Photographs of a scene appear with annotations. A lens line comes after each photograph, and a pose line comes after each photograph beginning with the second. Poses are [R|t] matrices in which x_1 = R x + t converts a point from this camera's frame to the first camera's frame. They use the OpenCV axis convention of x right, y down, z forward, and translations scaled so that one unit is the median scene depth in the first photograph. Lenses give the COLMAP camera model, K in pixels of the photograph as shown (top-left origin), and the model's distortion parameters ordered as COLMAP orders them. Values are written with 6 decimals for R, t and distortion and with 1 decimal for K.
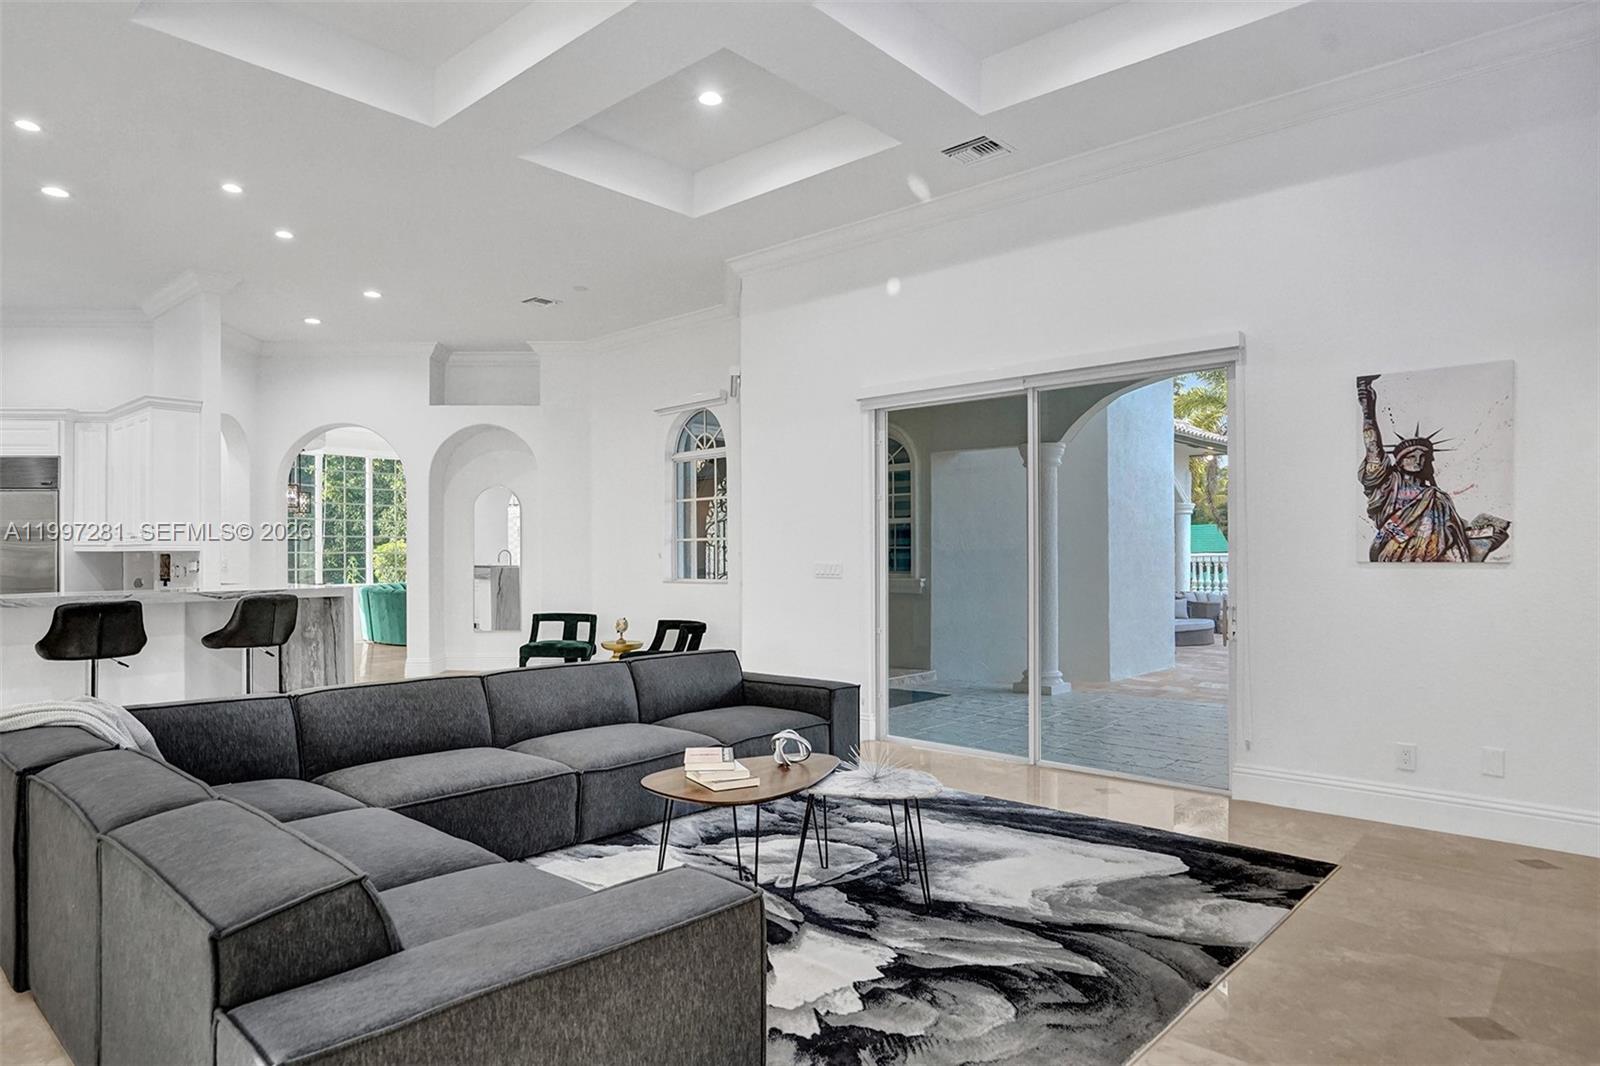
lens RADIAL K [[945.4, 0, 753.4], [0, 945.4, 545.3], [0, 0, 1]] dist [-0.010424, 0.010808]
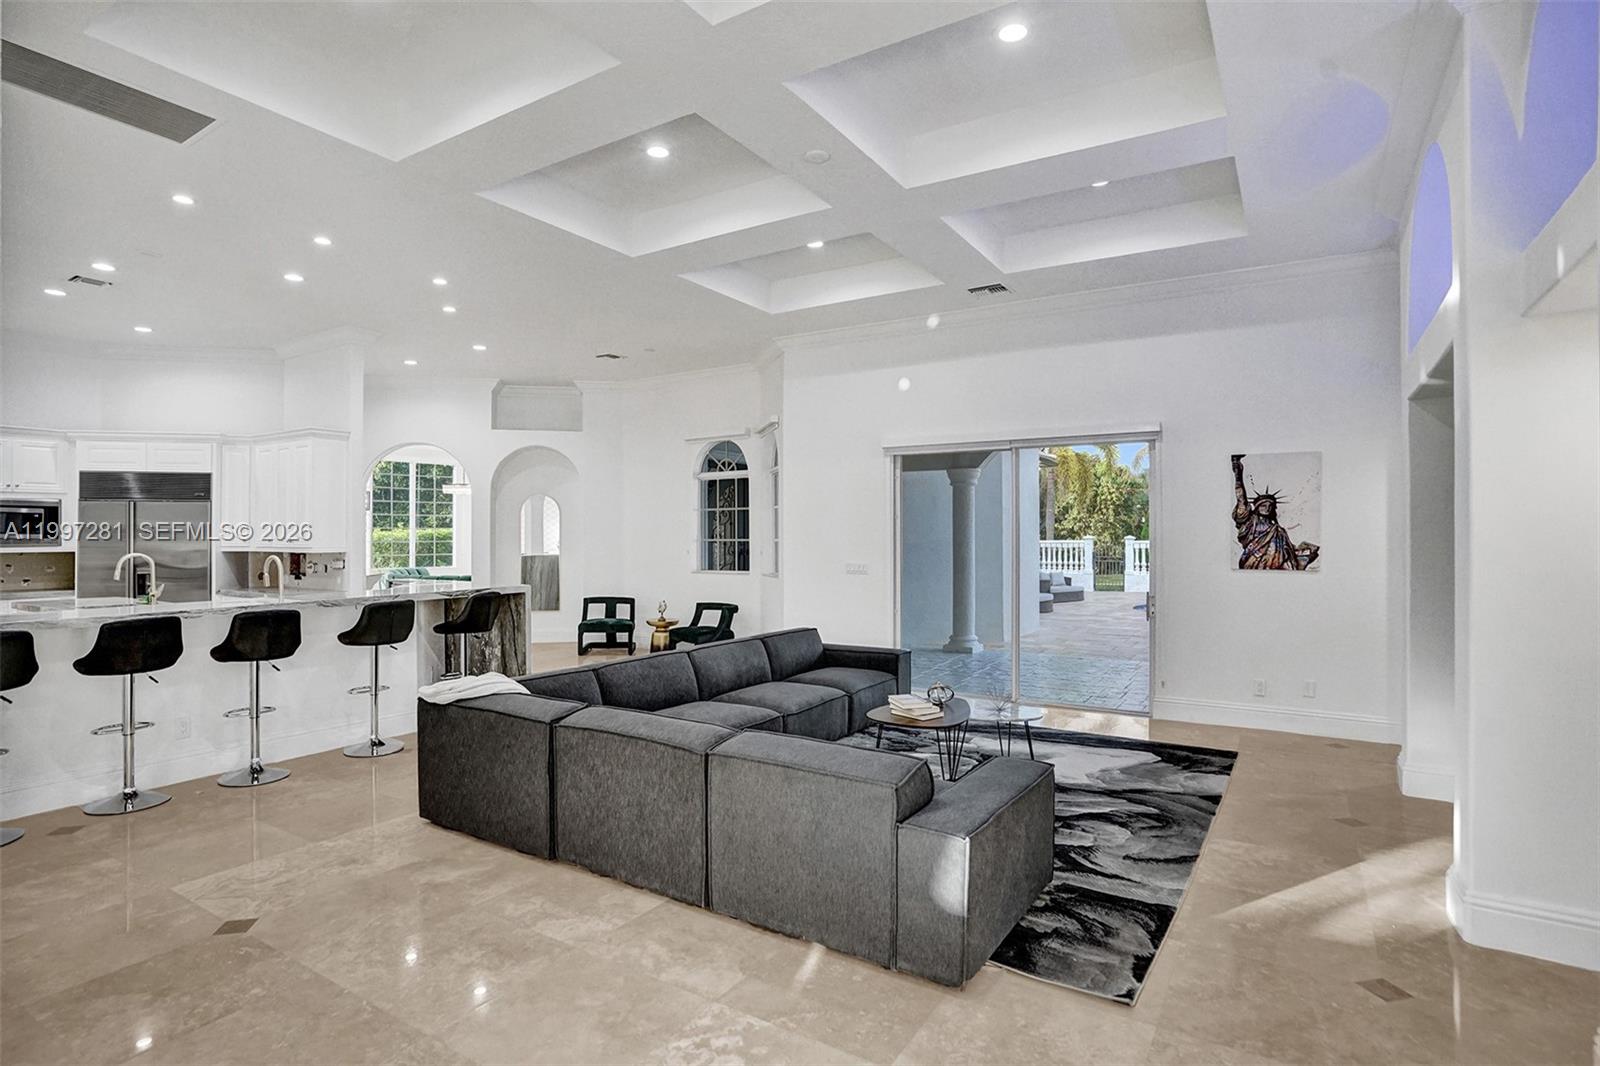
lens RADIAL K [[808.0, 0, 766.2], [0, 808.0, 527.9], [0, 0, 1]] dist [-0.025609, 0.009931]
pose [[0.986111, 0.003404, 0.166055, -0.383414], [-0.003733, 0.999992, 0.001671, -0.052534], [-0.166048, -0.002268, 0.986115, -0.232096]]
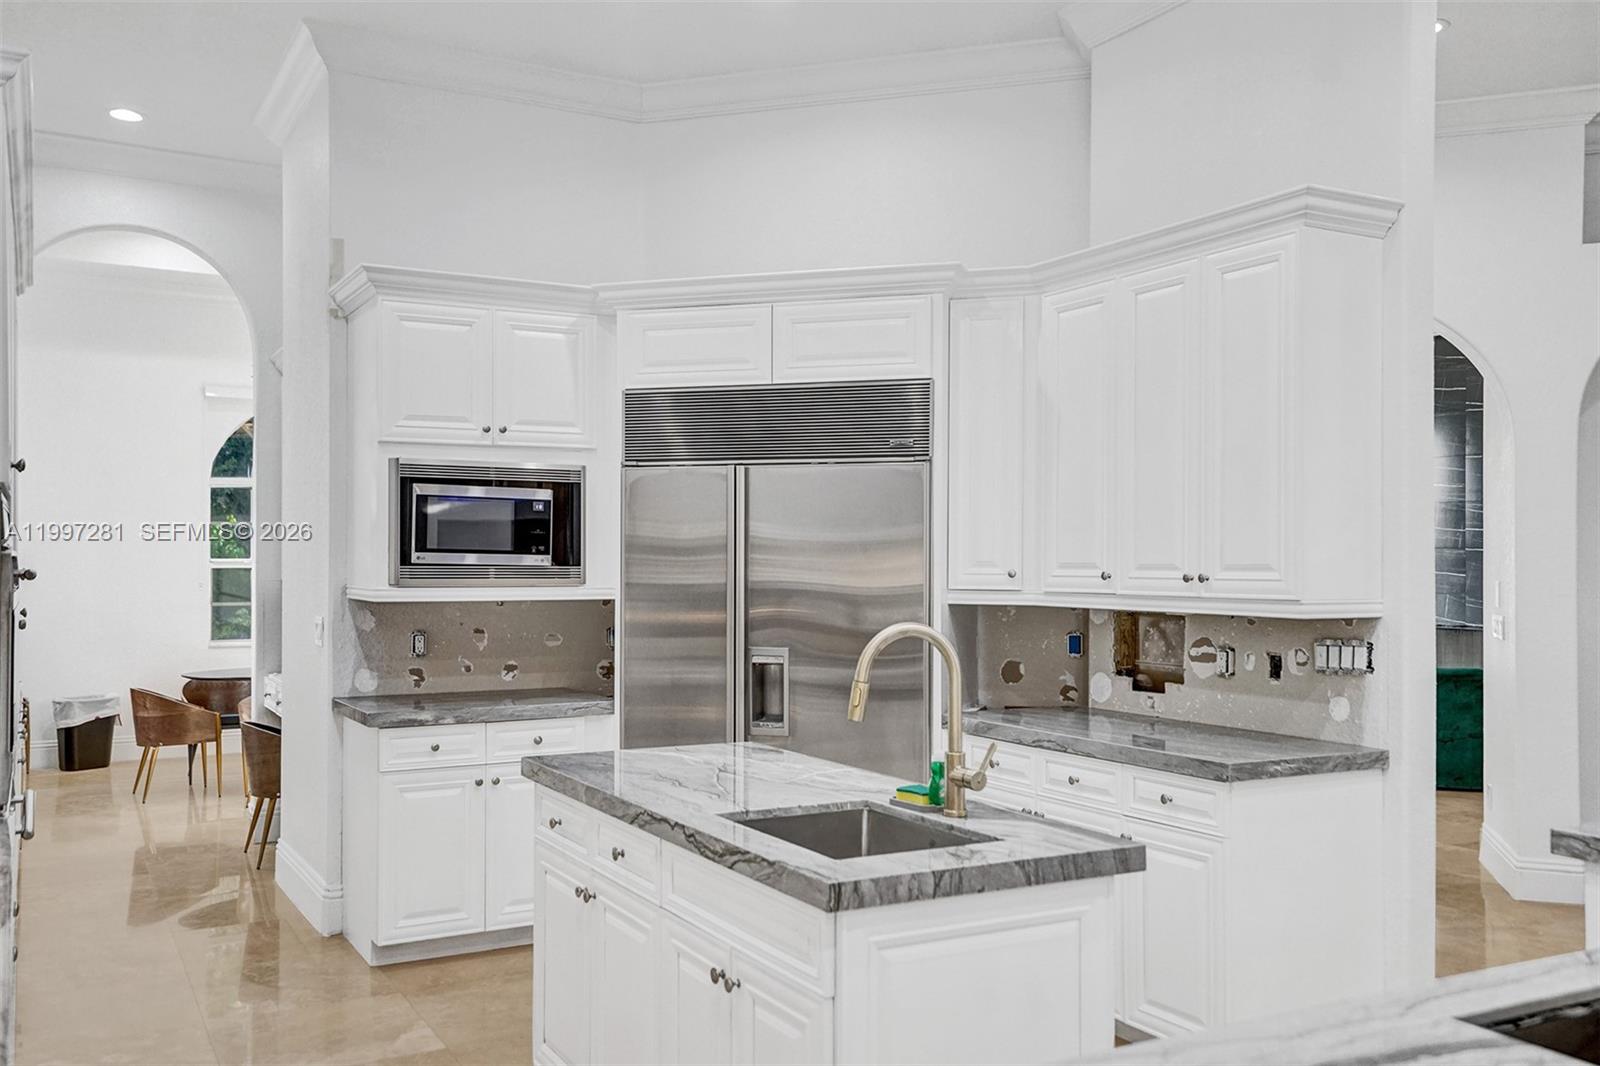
lens RADIAL K [[1378.2, 0, 784.4], [0, 1378.2, 534.9], [0, 0, 1]] dist [0.035889, 0.008940]
pose [[0.945434, 0.000262, -0.325813, -1.108403], [-0.003000, 0.999964, -0.007902, -0.036938], [0.325799, 0.008449, 0.945401, 0.735684]]
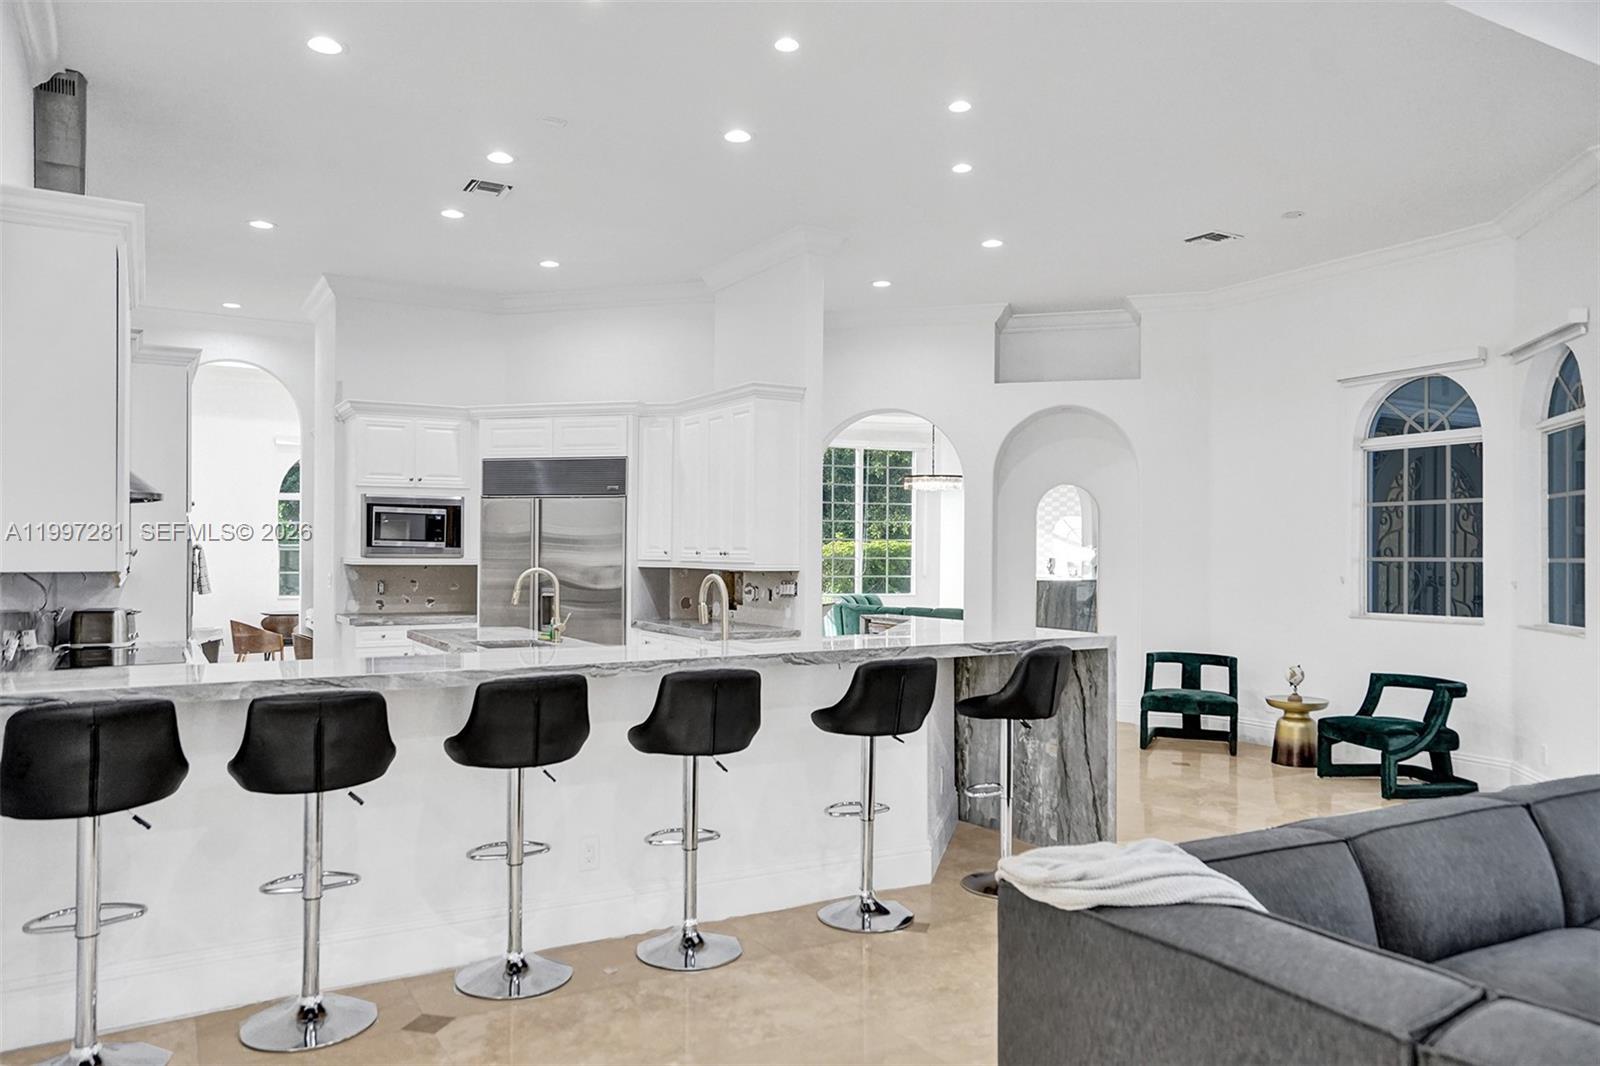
lens RADIAL K [[1102.0, 0, 773.1], [0, 1102.0, 541.0], [0, 0, 1]] dist [-0.017231, -0.002477]
pose [[0.953989, 0.007498, -0.299748, -0.568585], [-0.007068, 0.999972, 0.002519, -0.039209], [0.299758, -0.000285, 0.954015, 0.147307]]
